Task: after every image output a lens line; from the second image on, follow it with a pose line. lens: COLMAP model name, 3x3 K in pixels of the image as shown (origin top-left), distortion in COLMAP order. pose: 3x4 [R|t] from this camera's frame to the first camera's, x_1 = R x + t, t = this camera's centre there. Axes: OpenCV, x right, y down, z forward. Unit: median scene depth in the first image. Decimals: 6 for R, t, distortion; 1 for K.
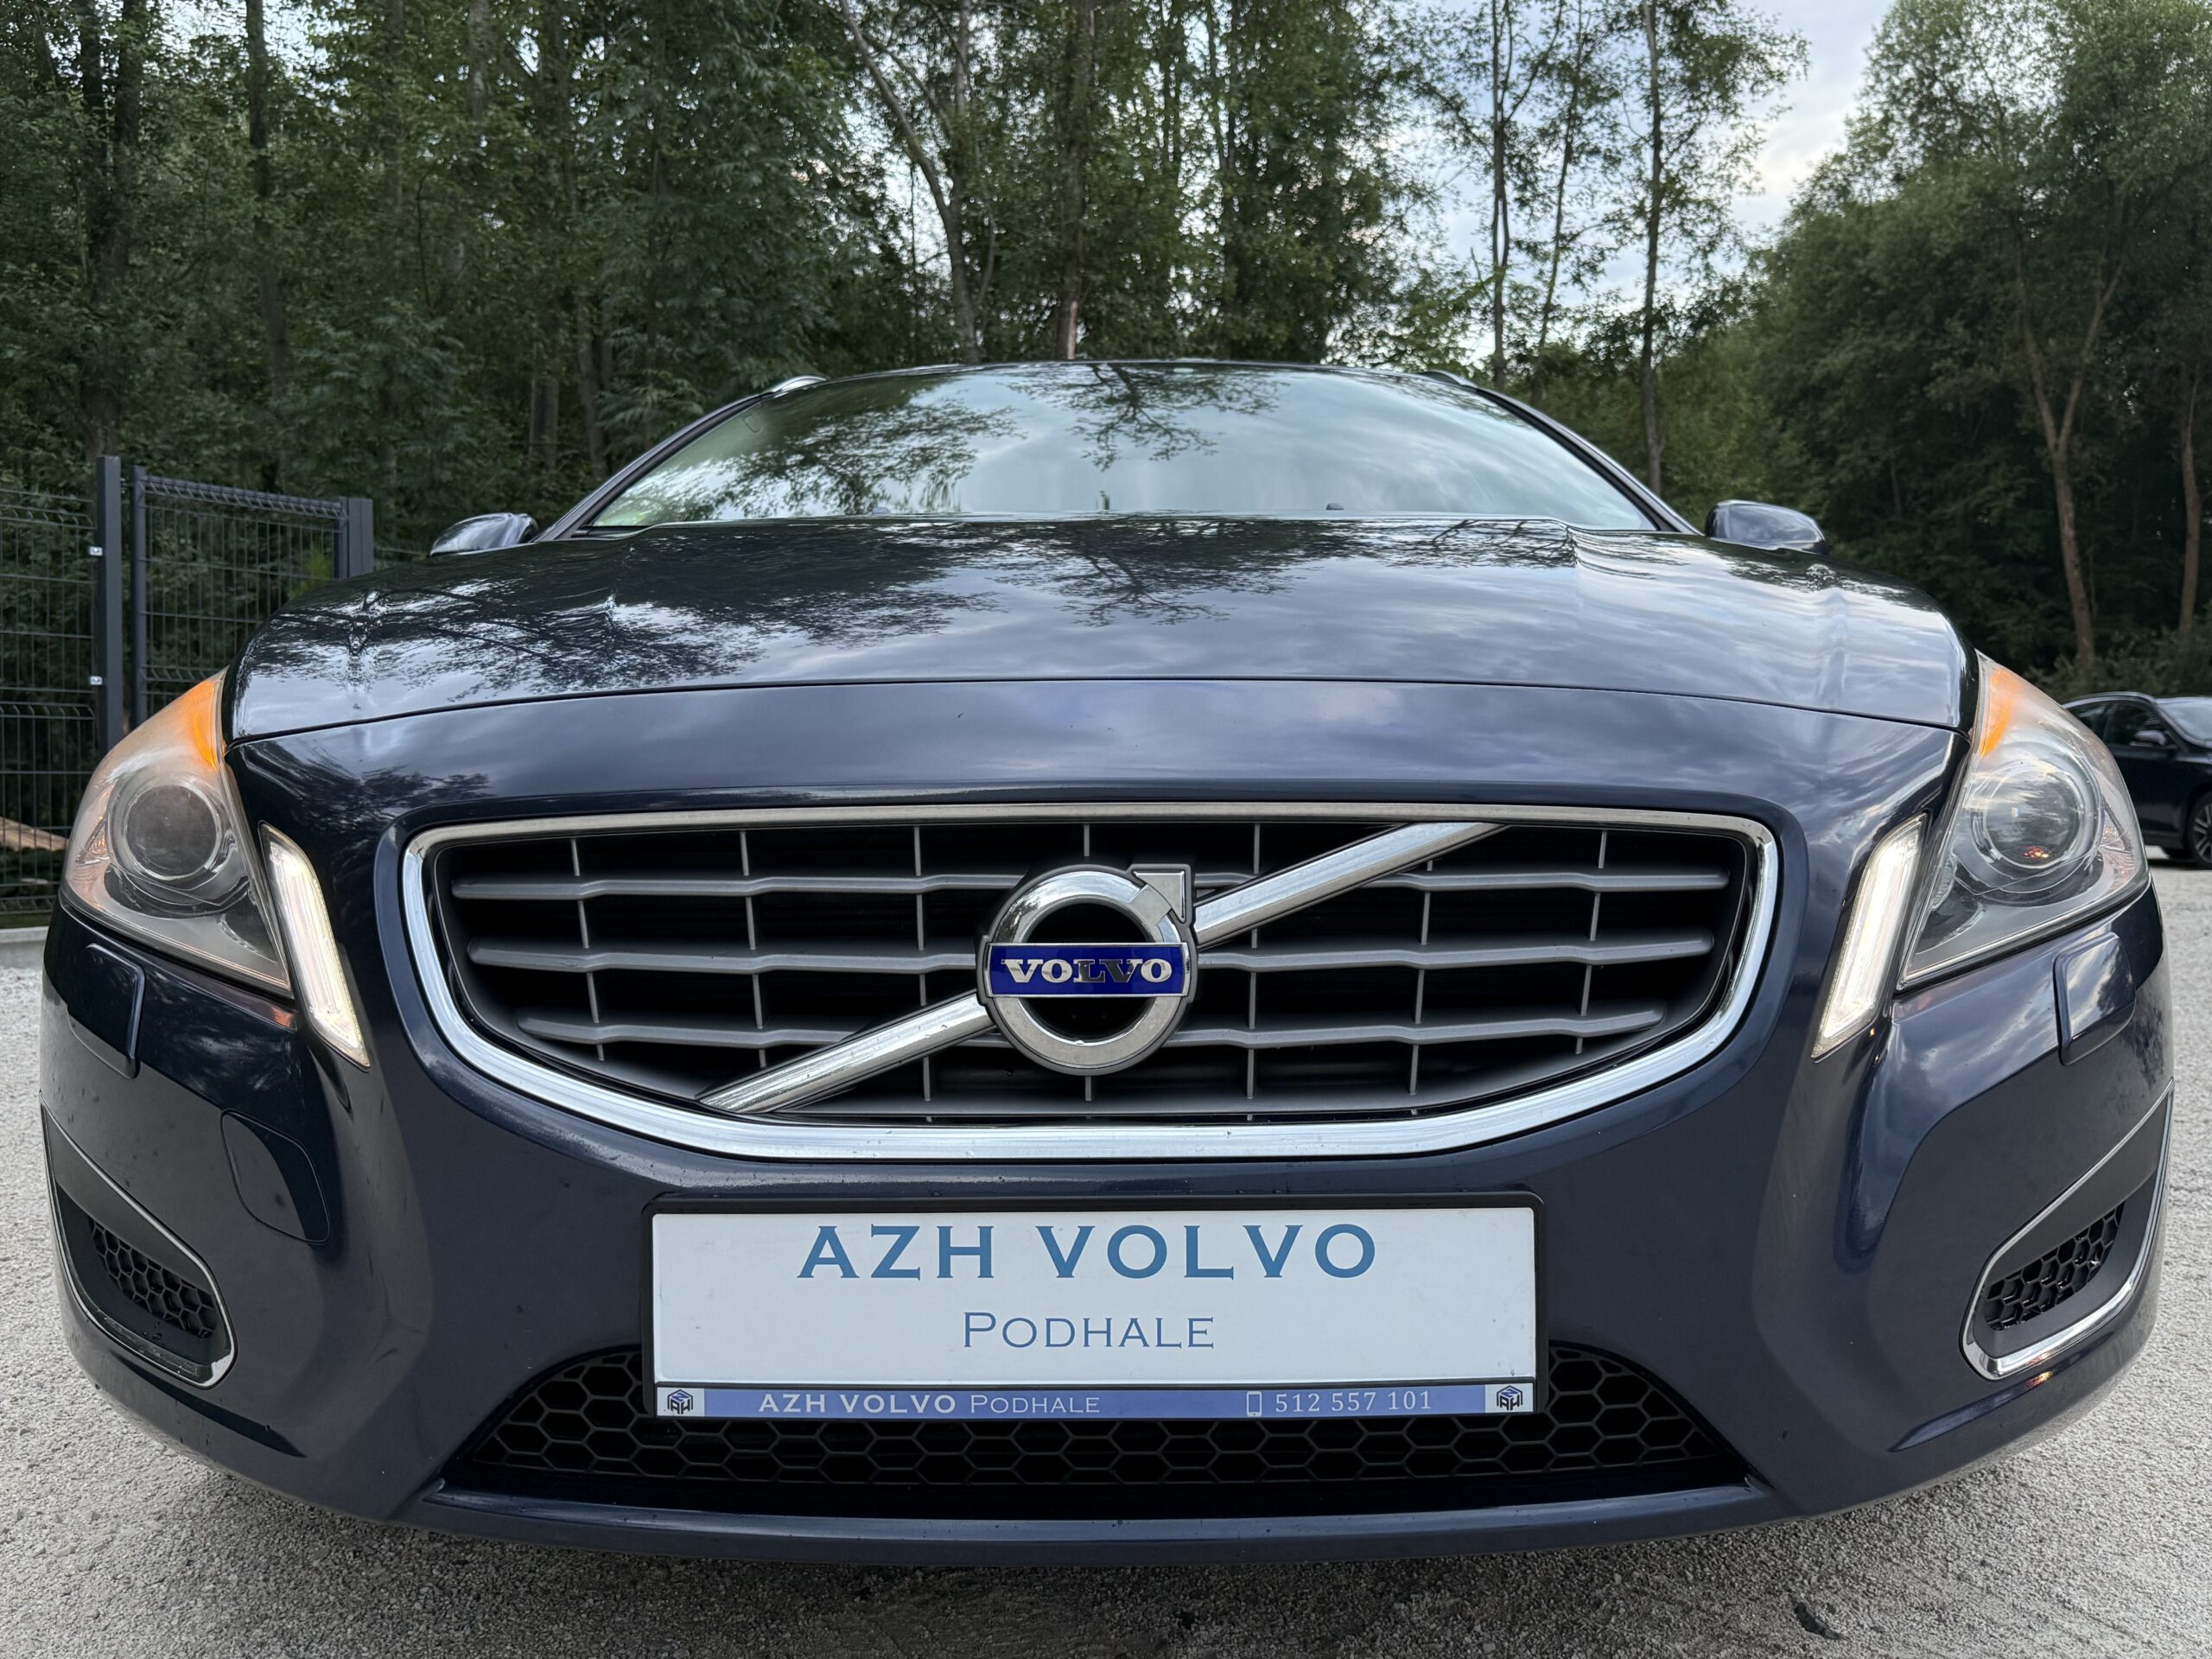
lens RADIAL K [[1897.2, 0, 1126.0], [0, 1897.2, 850.8], [0, 0, 1]] dist [0.103171, -0.146995]
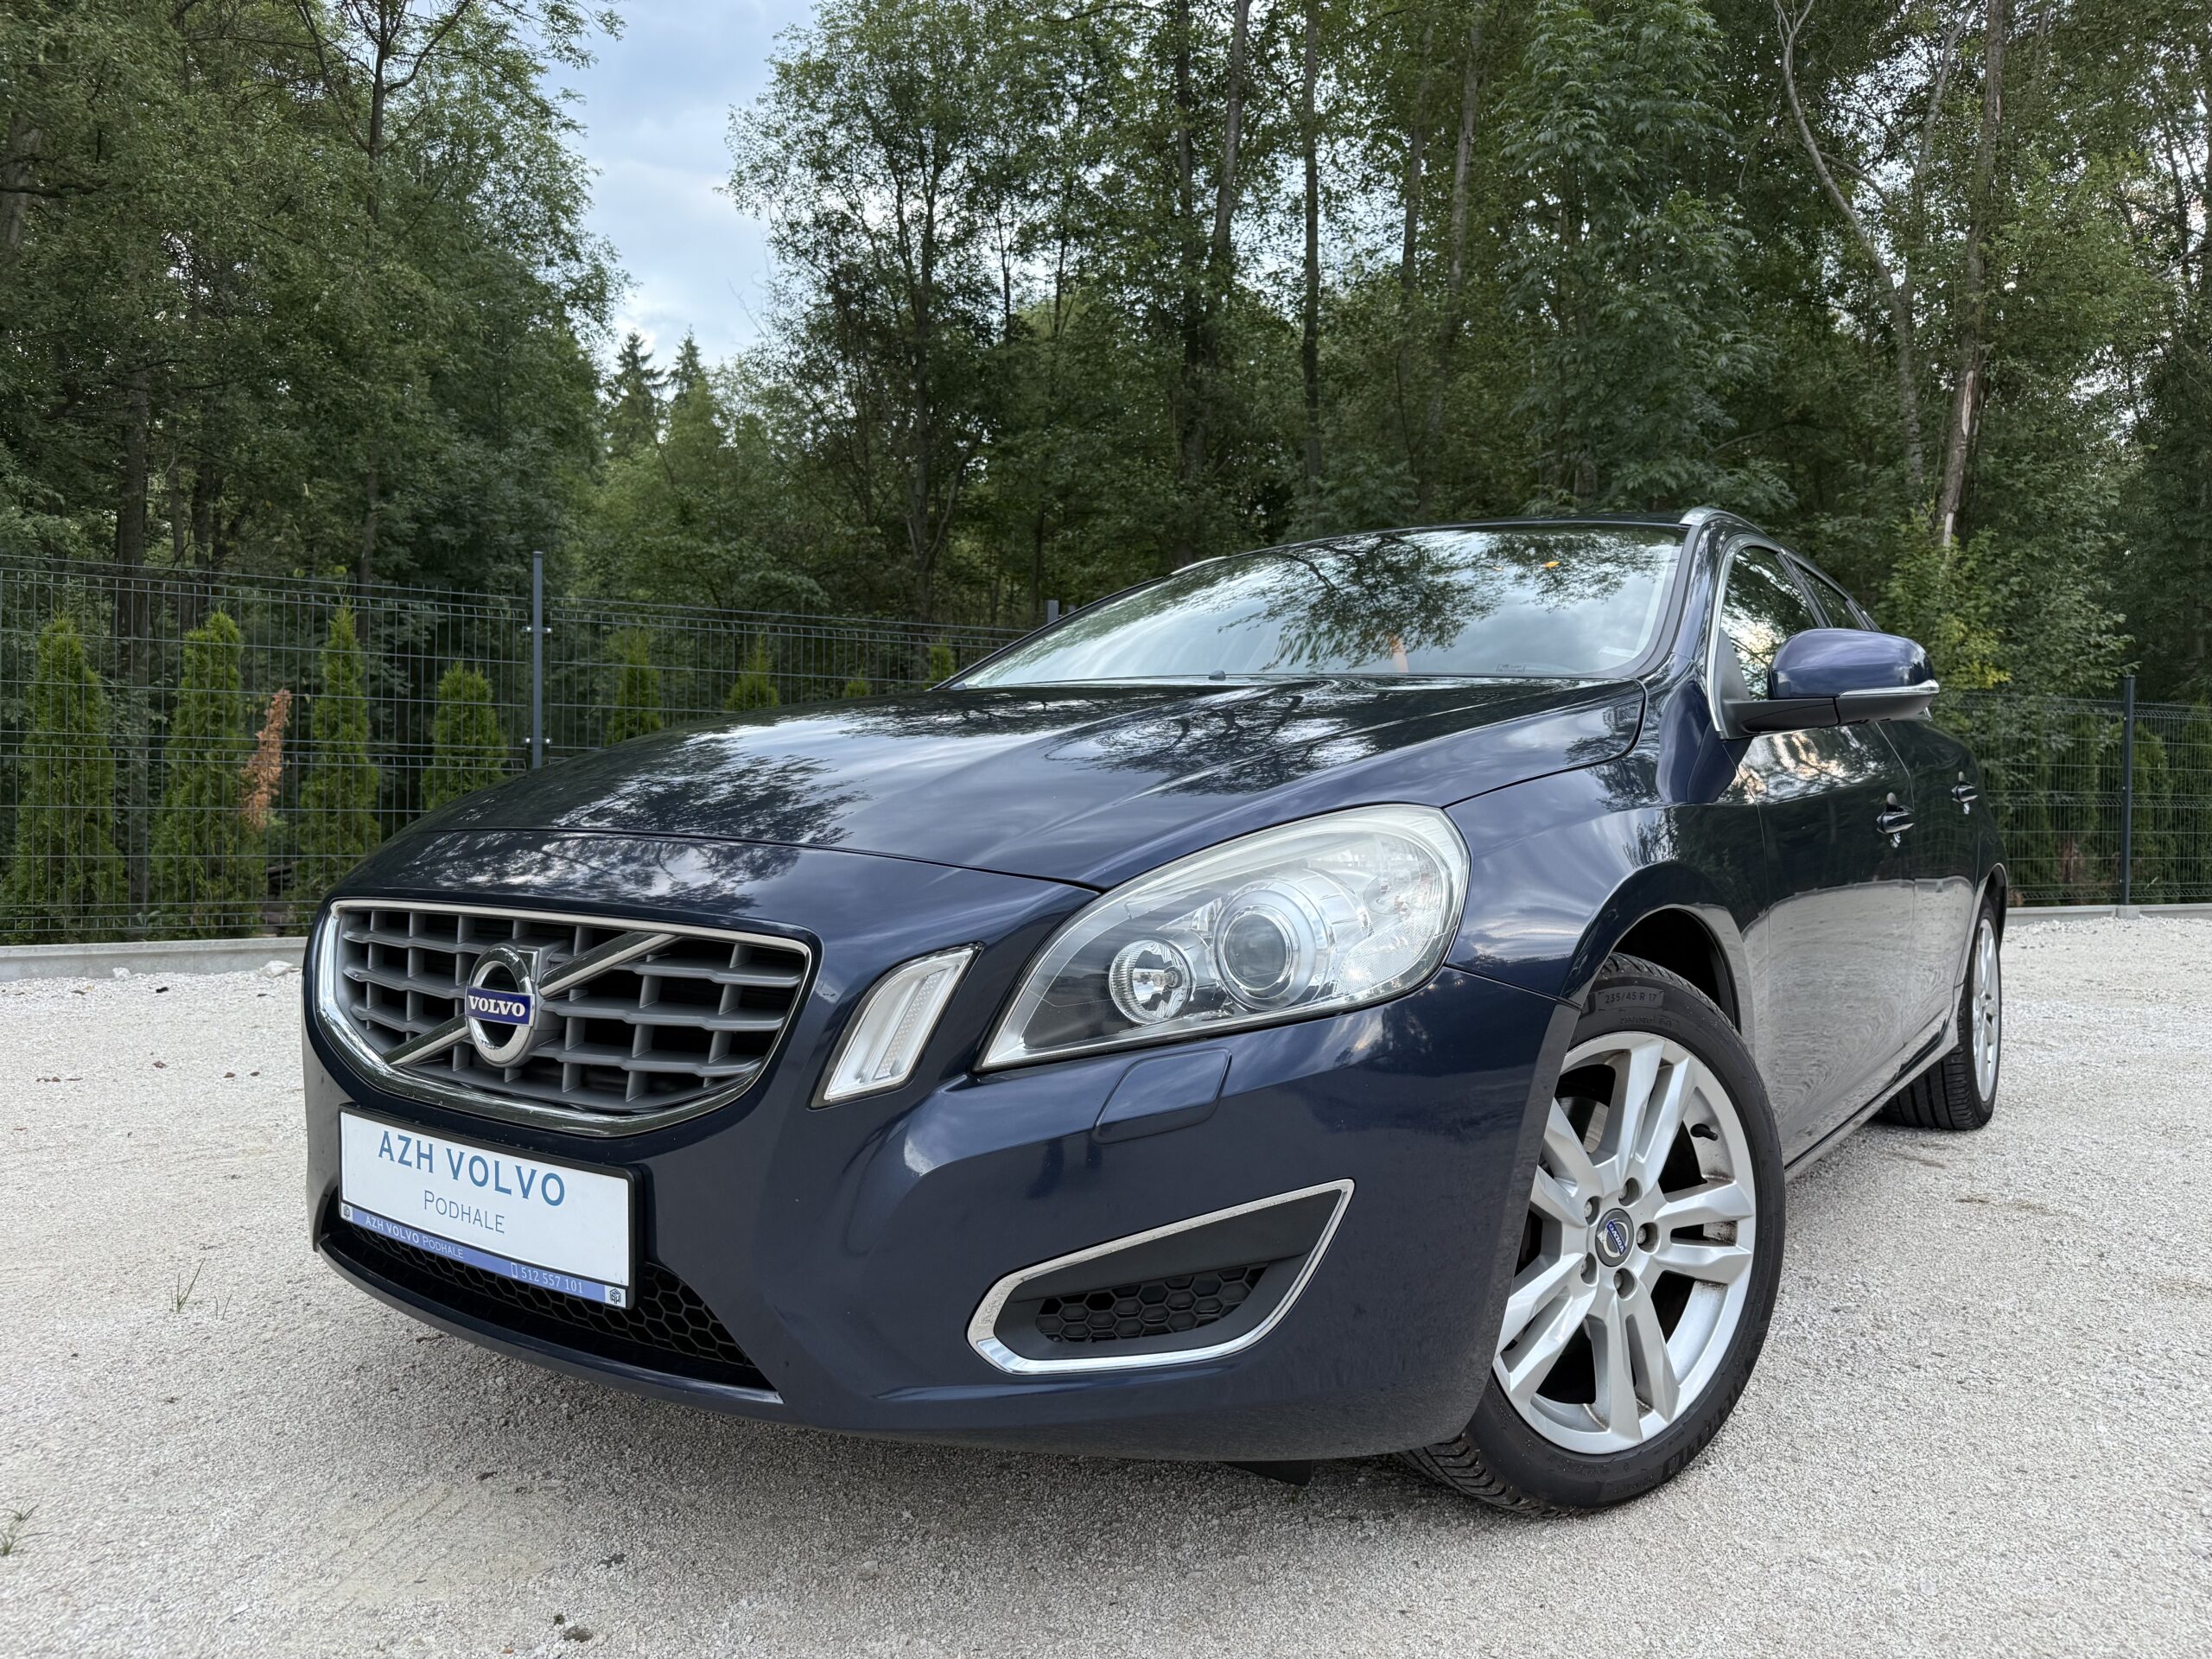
lens RADIAL K [[1549.2, 0, 1111.6], [0, 1549.2, 827.8], [0, 0, 1]] dist [0.027393, -0.026305]
pose [[0.812186, 0.025015, -0.582862, 1.254983], [-0.035226, 0.999360, -0.006195, -0.109892], [0.582334, 0.025564, 0.812548, 0.171720]]
